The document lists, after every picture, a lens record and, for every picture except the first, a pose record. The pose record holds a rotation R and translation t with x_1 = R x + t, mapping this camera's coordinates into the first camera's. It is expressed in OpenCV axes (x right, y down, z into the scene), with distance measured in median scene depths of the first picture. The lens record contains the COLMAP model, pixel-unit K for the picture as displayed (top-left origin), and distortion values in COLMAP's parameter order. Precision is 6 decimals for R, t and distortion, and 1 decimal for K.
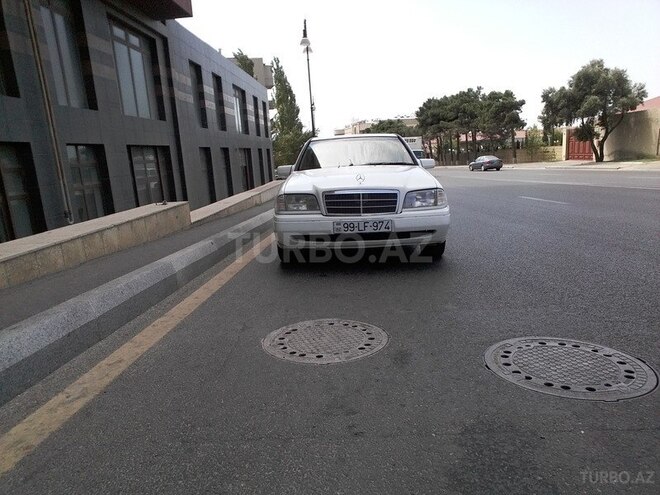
lens RADIAL K [[455.9, 0, 325.8], [0, 455.9, 250.2], [0, 0, 1]] dist [-0.039823, 0.039528]
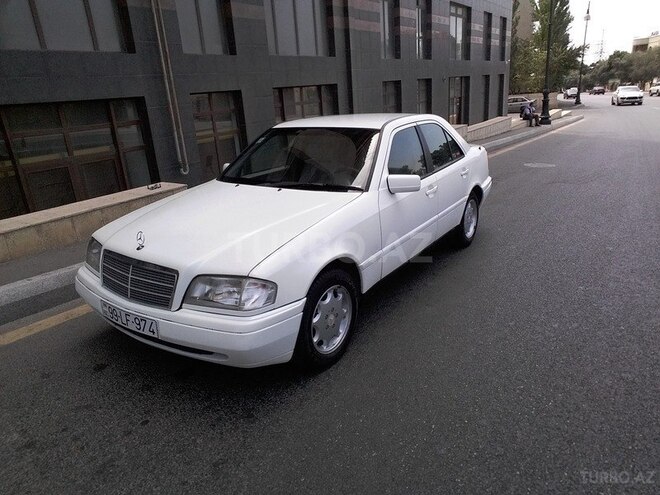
lens RADIAL K [[455.9, 0, 325.8], [0, 455.9, 250.2], [0, 0, 1]] dist [-0.039823, 0.039528]
pose [[0.851802, 0.189358, -0.488444, 0.065763], [-0.105084, 0.975197, 0.194804, -0.031963], [0.513217, -0.114607, 0.850573, 0.064517]]
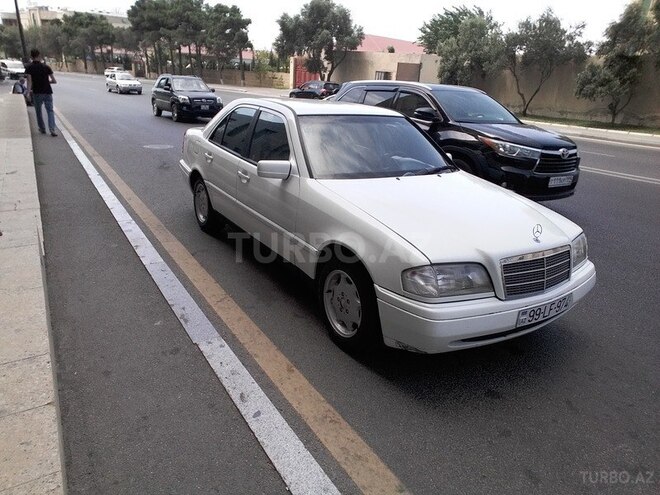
lens RADIAL K [[455.9, 0, 325.8], [0, 455.9, 250.2], [0, 0, 1]] dist [-0.039823, 0.039528]
pose [[0.815699, -0.109677, 0.567984, -0.057946], [0.005182, 0.983208, 0.182414, -0.027473], [-0.578453, -0.145851, 0.802571, 0.070896]]
